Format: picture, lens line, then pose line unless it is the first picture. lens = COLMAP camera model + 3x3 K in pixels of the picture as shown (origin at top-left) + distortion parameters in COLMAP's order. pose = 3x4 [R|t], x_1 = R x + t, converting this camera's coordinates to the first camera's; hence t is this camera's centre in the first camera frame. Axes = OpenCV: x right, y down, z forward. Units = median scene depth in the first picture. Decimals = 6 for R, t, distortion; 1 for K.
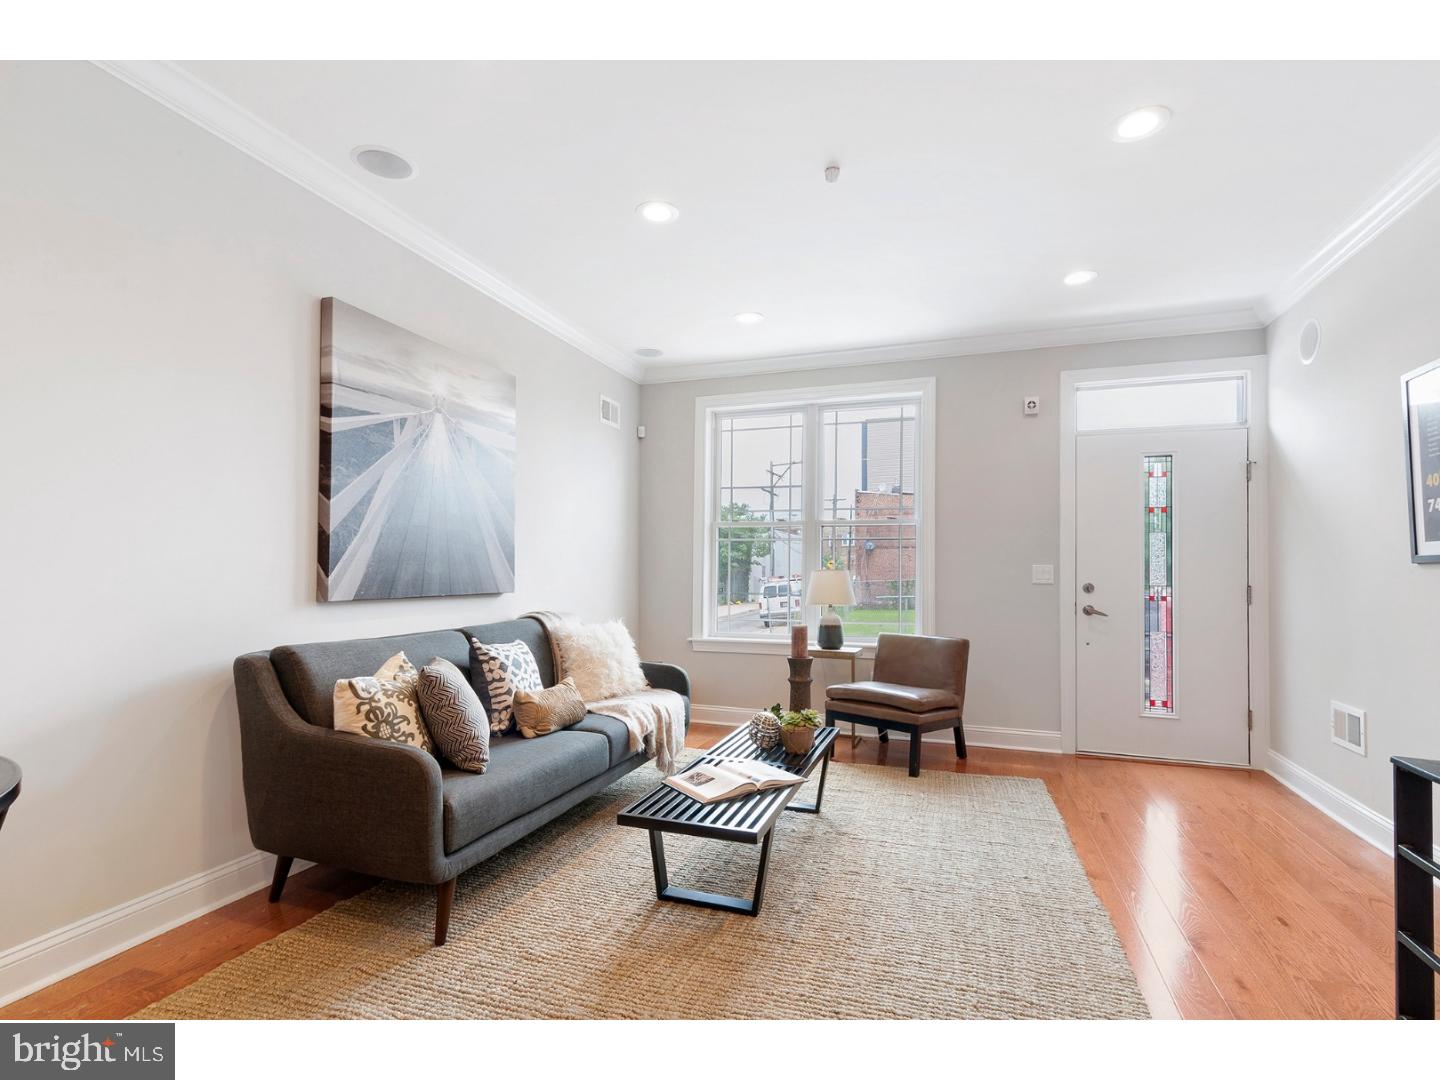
lens RADIAL K [[708.5, 0, 700.4], [0, 708.5, 558.5], [0, 0, 1]] dist [0.009446, 0.001131]
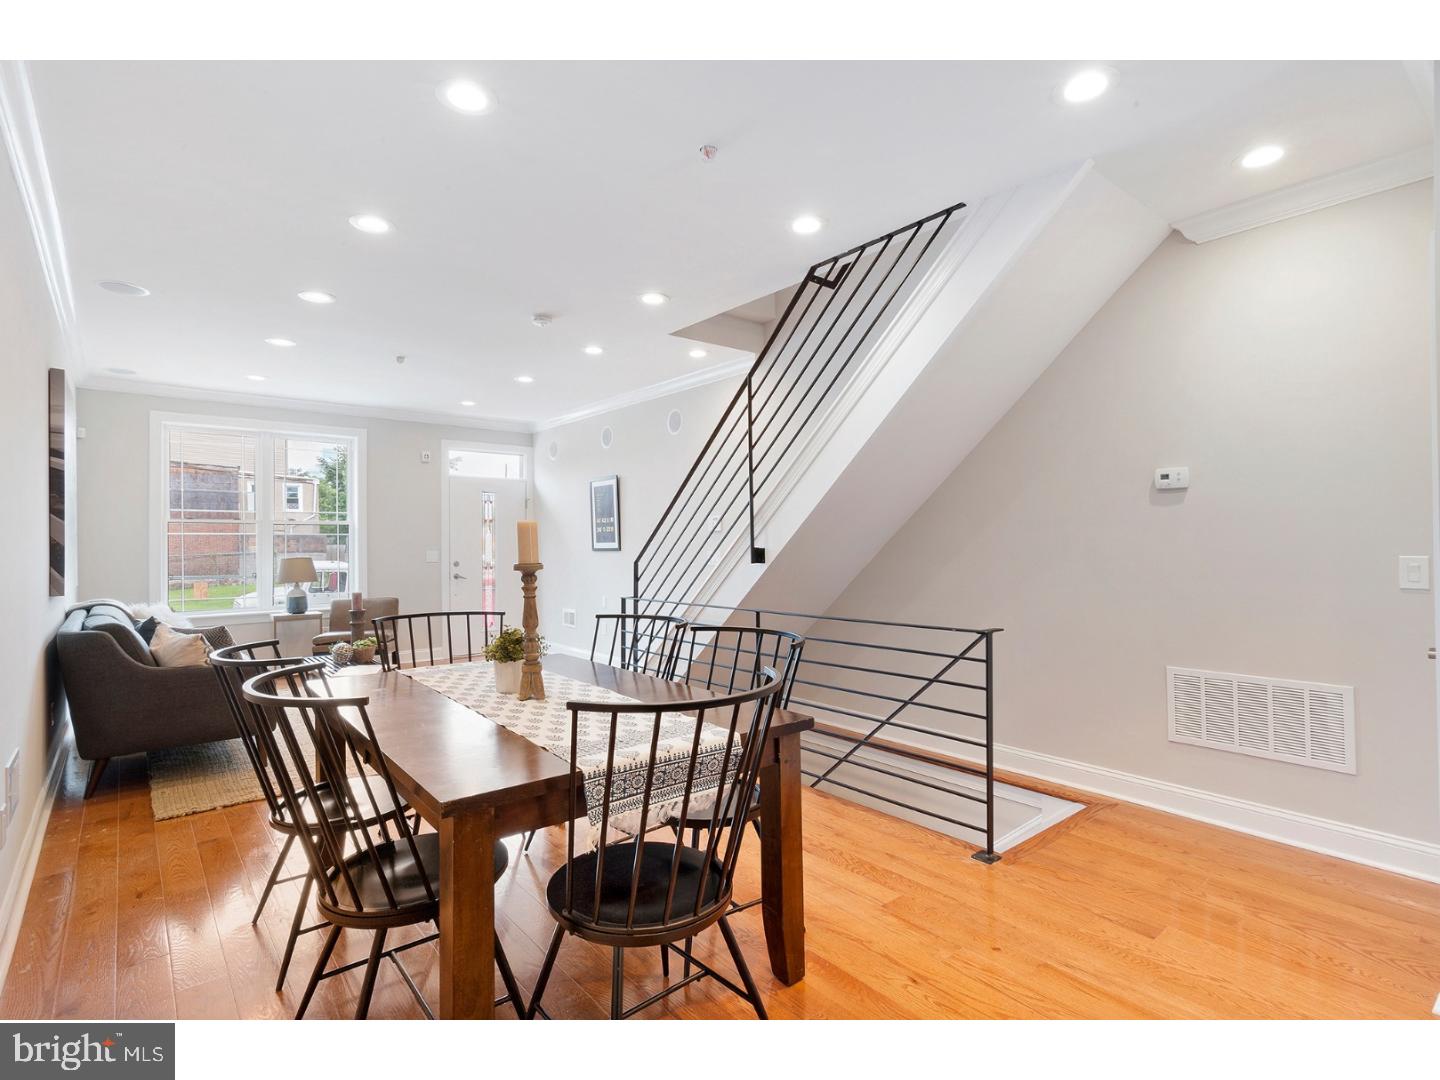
lens RADIAL K [[708.5, 0, 720.9], [0, 708.5, 541.5], [0, 0, 1]] dist [0.009446, 0.001131]
pose [[0.506960, -0.008622, 0.861927, -0.892168], [-0.003131, 0.999925, 0.011844, -0.051576], [-0.861964, -0.008703, 0.506895, -0.648127]]
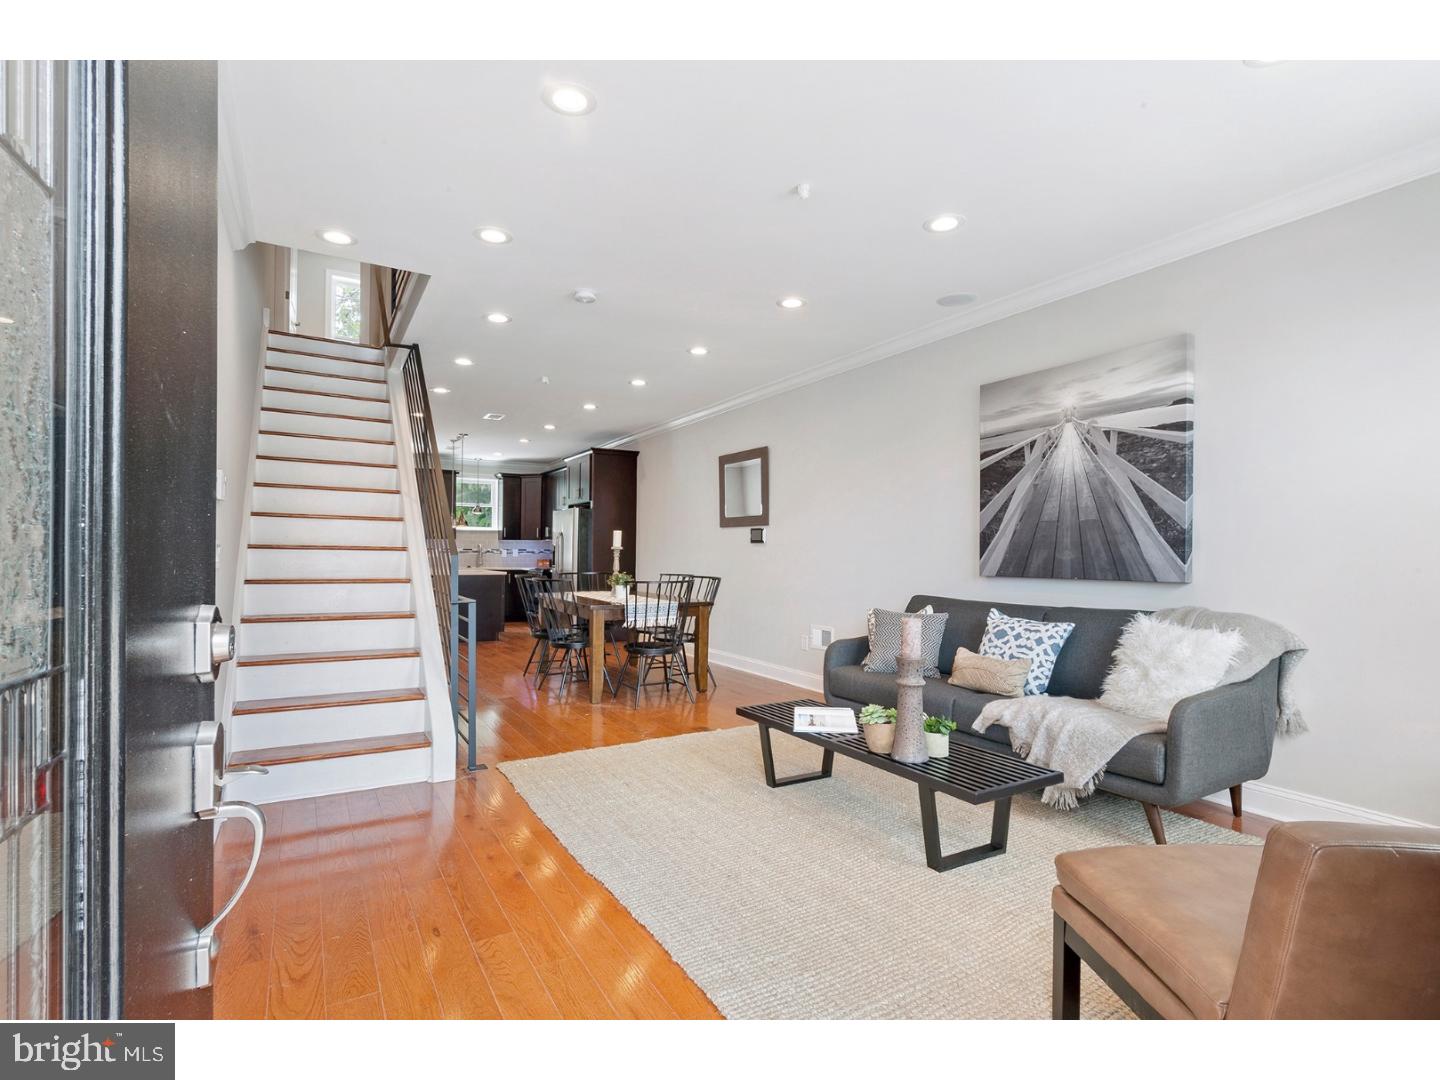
lens RADIAL K [[708.5, 0, 723.4], [0, 708.5, 531.1], [0, 0, 1]] dist [0.009446, 0.001131]
pose [[-0.632767, -0.030741, -0.773732, 0.954032], [0.005398, 0.999012, -0.044107, 0.024885], [0.774324, -0.032086, -0.631976, 1.370733]]
